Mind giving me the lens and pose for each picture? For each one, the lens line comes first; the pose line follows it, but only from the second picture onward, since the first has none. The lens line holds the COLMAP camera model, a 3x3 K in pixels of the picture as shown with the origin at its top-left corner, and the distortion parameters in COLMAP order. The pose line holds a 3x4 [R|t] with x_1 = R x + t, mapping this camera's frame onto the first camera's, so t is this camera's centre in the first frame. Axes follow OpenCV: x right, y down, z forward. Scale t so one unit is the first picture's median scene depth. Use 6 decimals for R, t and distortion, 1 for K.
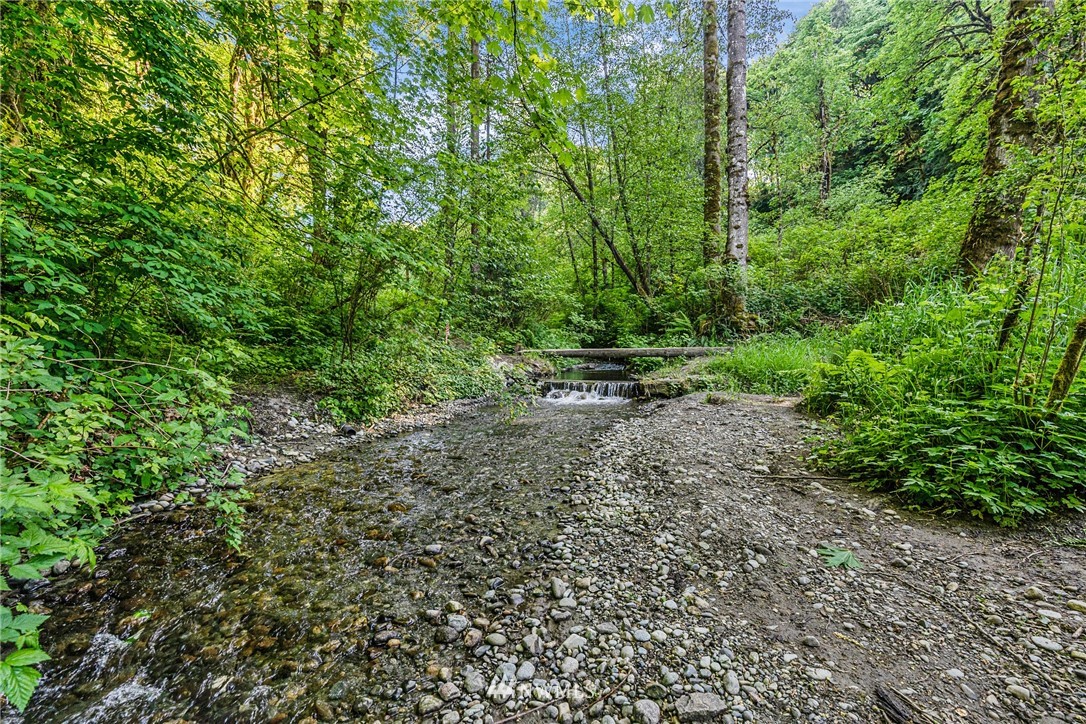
lens RADIAL K [[493.7, 0, 546.6], [0, 493.7, 361.5], [0, 0, 1]] dist [-0.003193, 0.000735]
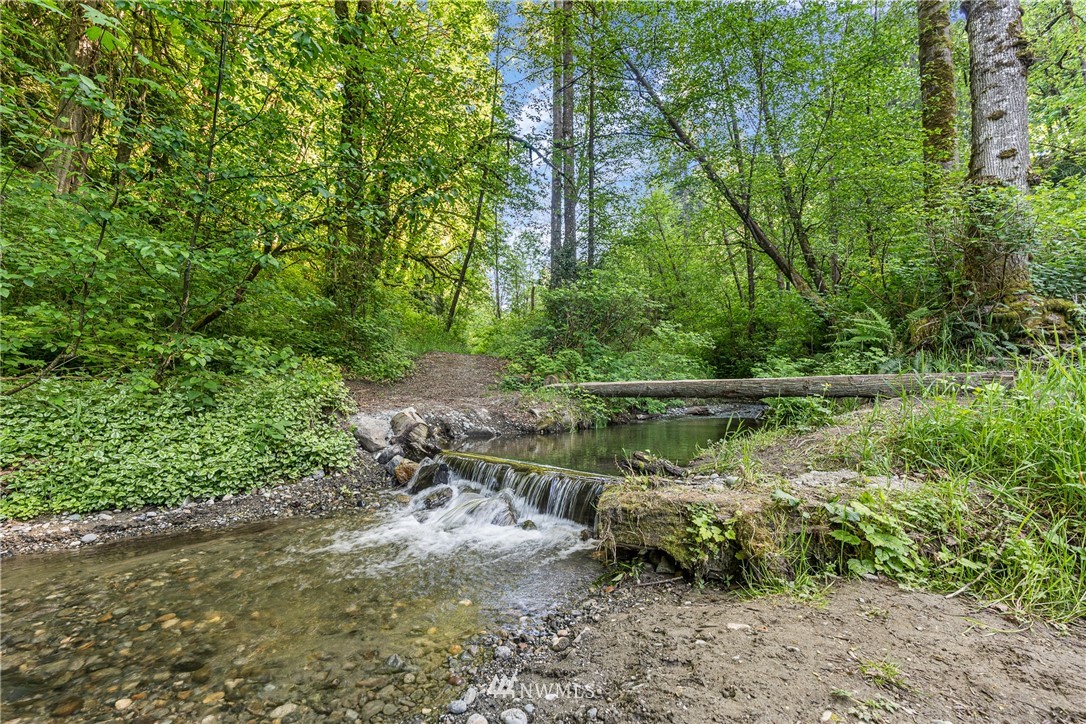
lens RADIAL K [[493.7, 0, 541.3], [0, 493.7, 361.6], [0, 0, 1]] dist [-0.003193, 0.000735]
pose [[0.927049, -0.023149, -0.374224, 0.268543], [-0.003508, 0.997513, -0.070396, -0.013002], [0.374923, 0.066573, 0.924662, 0.733820]]
